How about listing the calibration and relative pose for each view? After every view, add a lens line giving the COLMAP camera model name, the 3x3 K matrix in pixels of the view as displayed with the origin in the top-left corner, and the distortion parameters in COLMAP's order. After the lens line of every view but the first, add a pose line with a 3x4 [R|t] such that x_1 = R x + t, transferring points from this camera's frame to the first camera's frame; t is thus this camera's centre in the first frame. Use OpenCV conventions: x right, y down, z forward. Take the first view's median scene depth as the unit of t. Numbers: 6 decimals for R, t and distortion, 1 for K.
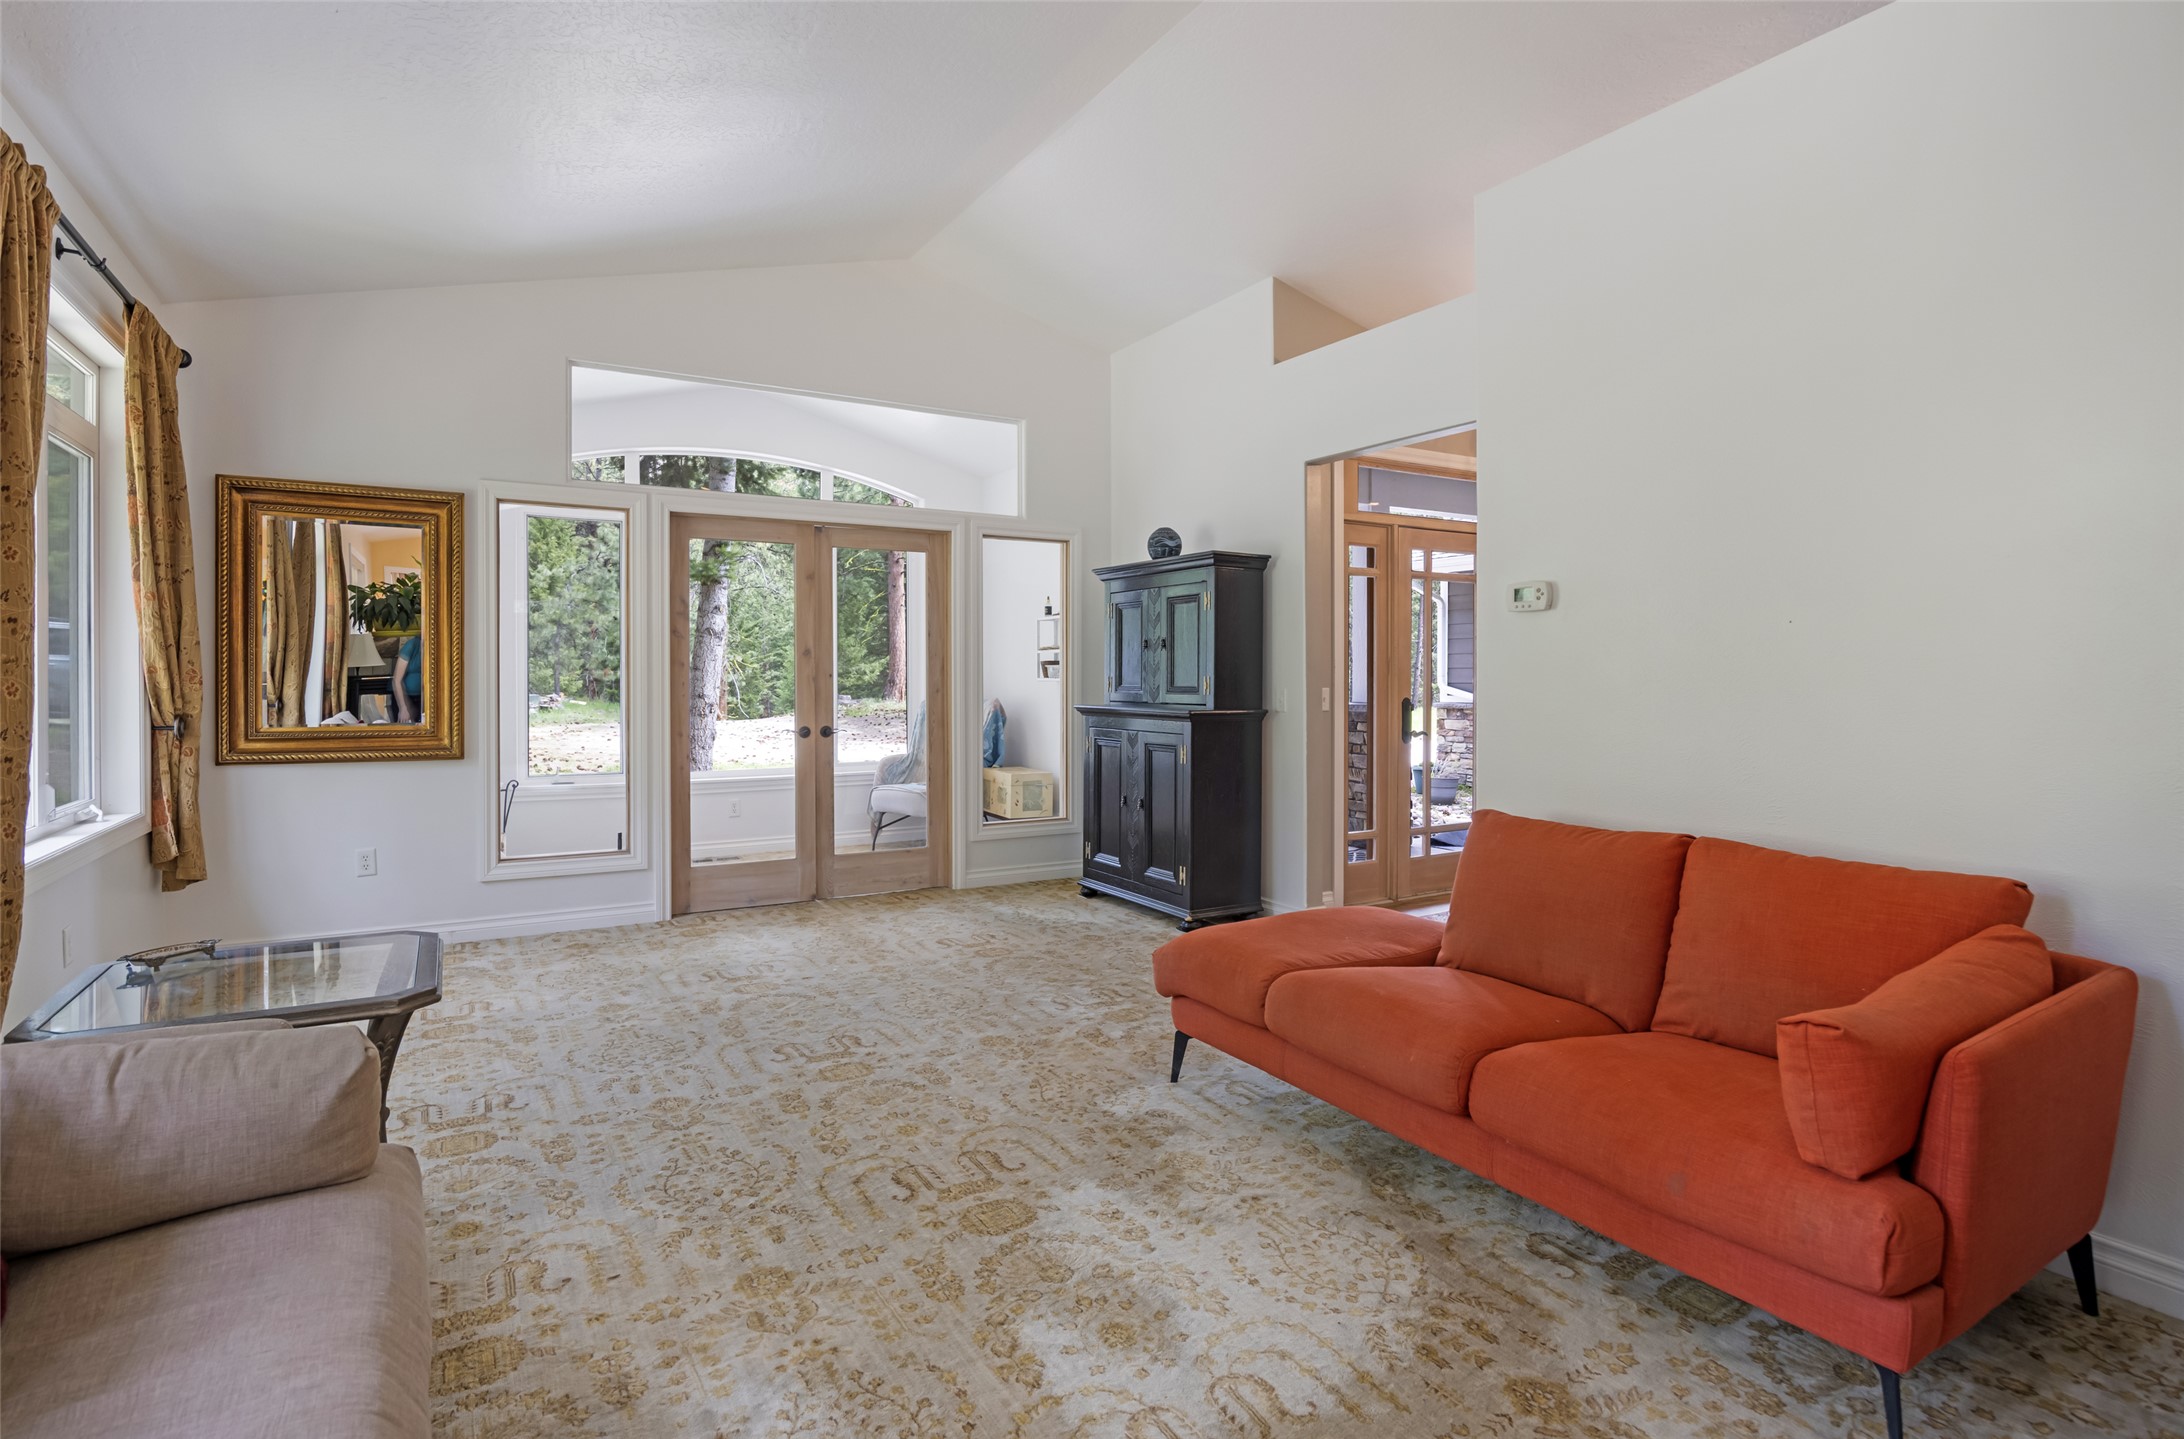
lens RADIAL K [[1066.2, 0, 1091.9], [0, 1066.2, 701.8], [0, 0, 1]] dist [-0.003141, -0.001043]
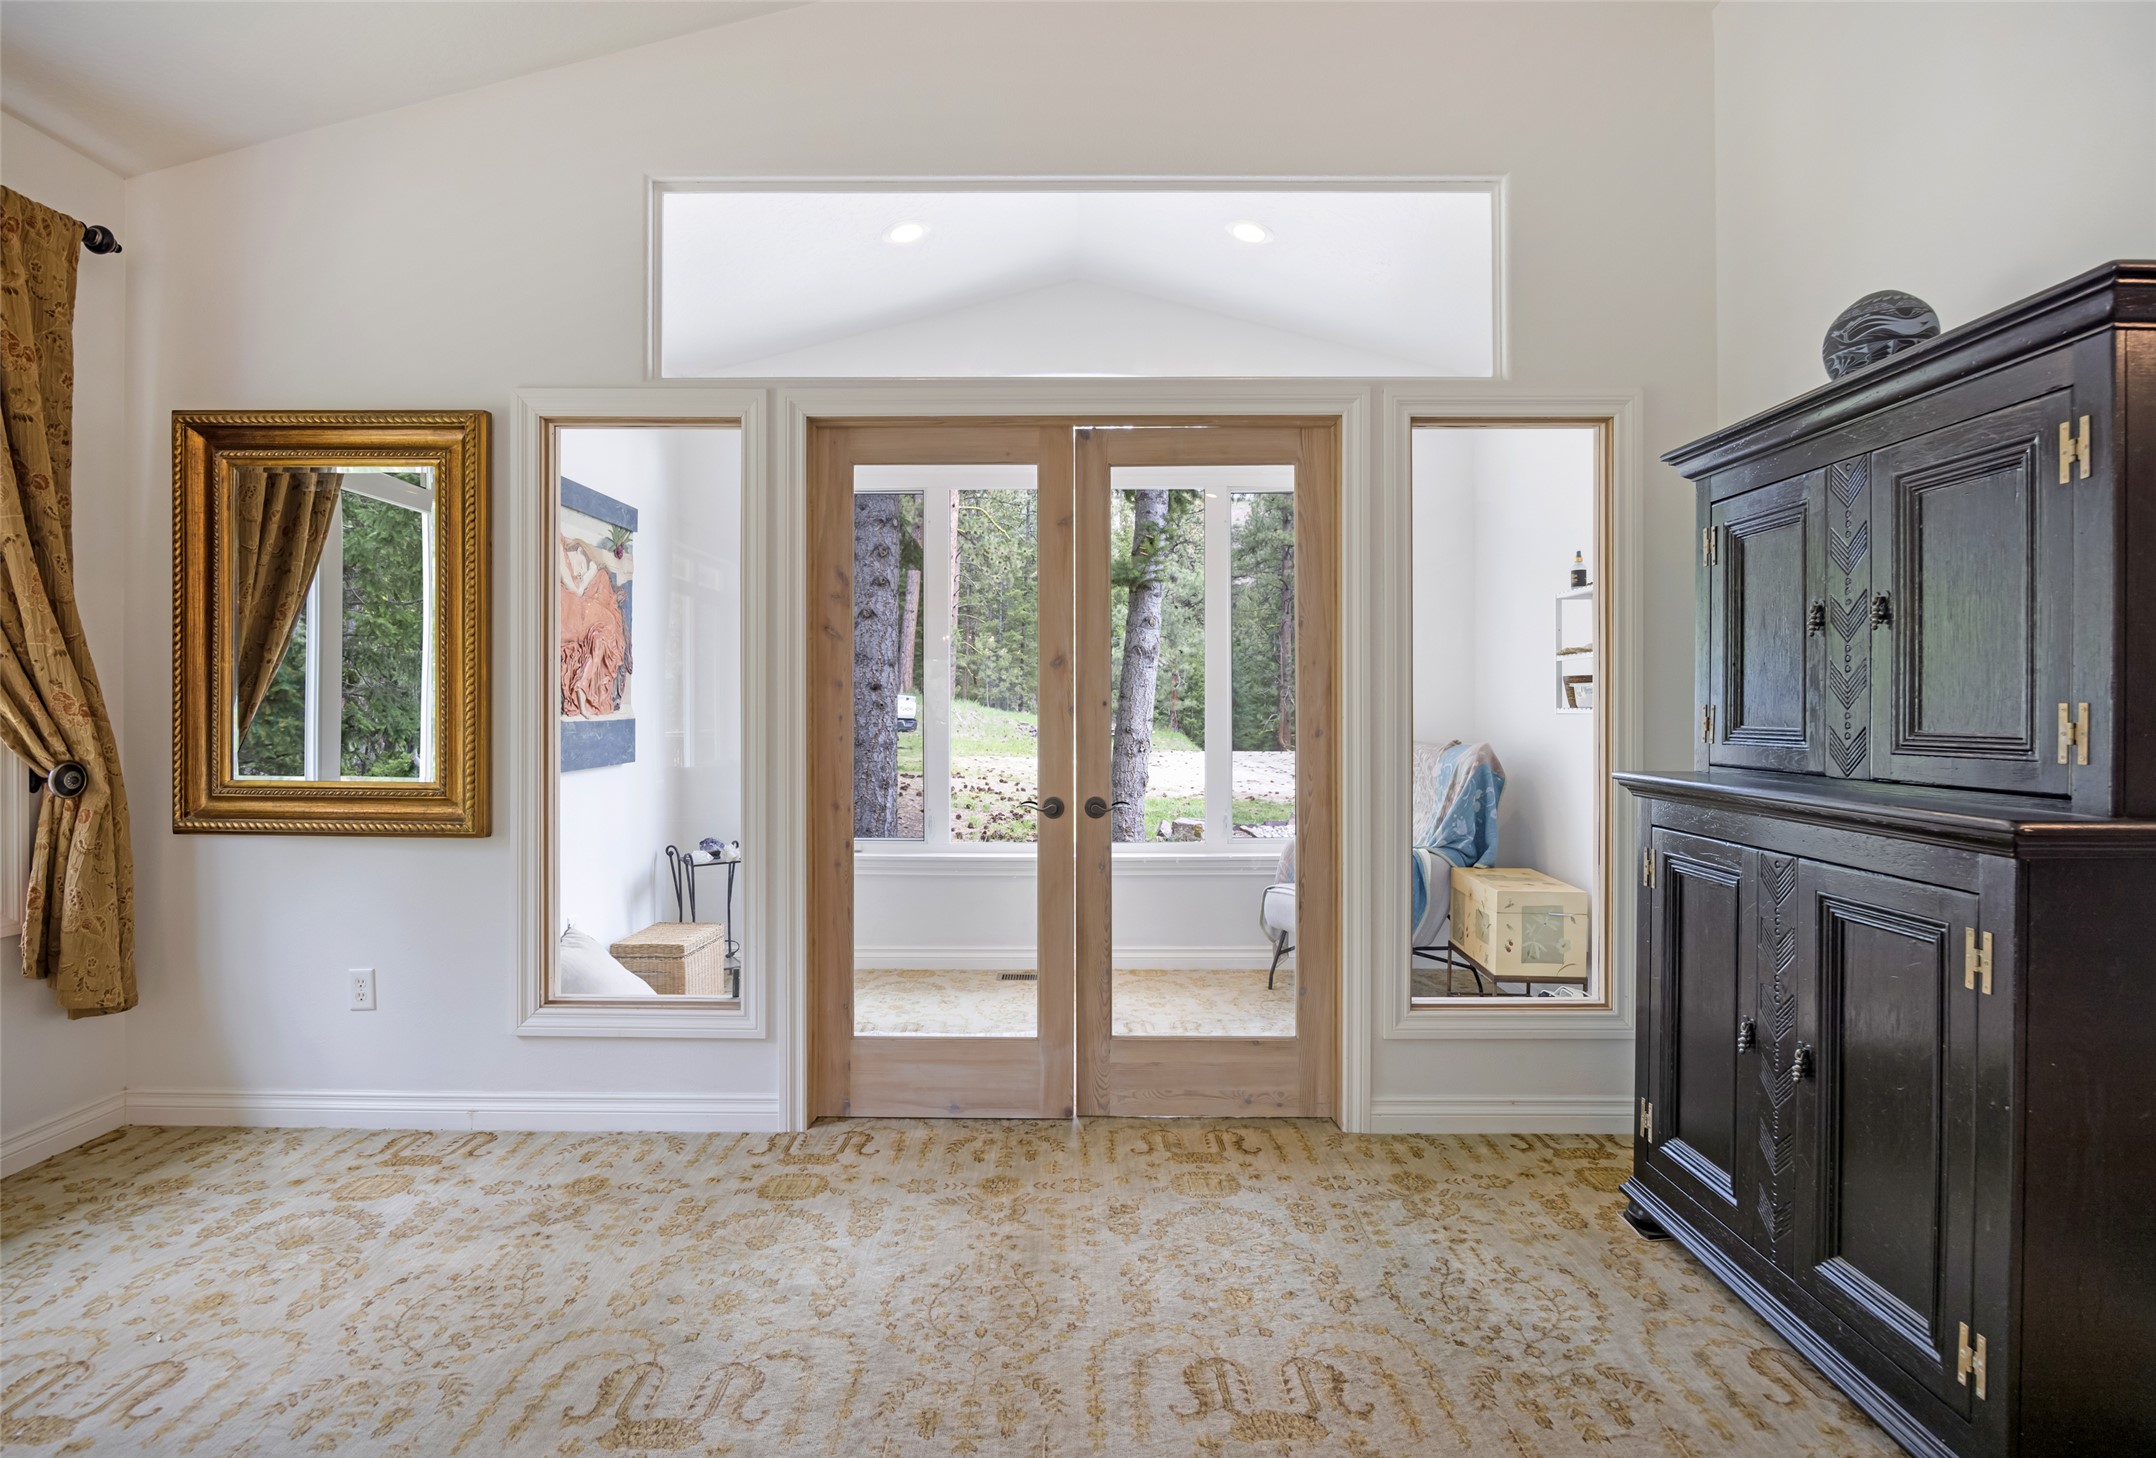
lens RADIAL K [[1041.2, 0, 1080.1], [0, 1041.2, 709.8], [0, 0, 1]] dist [-0.013308, 0.000076]
pose [[0.854972, 0.001780, -0.518671, 0.016864], [-0.012938, 0.999756, -0.017896, -0.011673], [0.518513, 0.022011, 0.854787, 0.537870]]
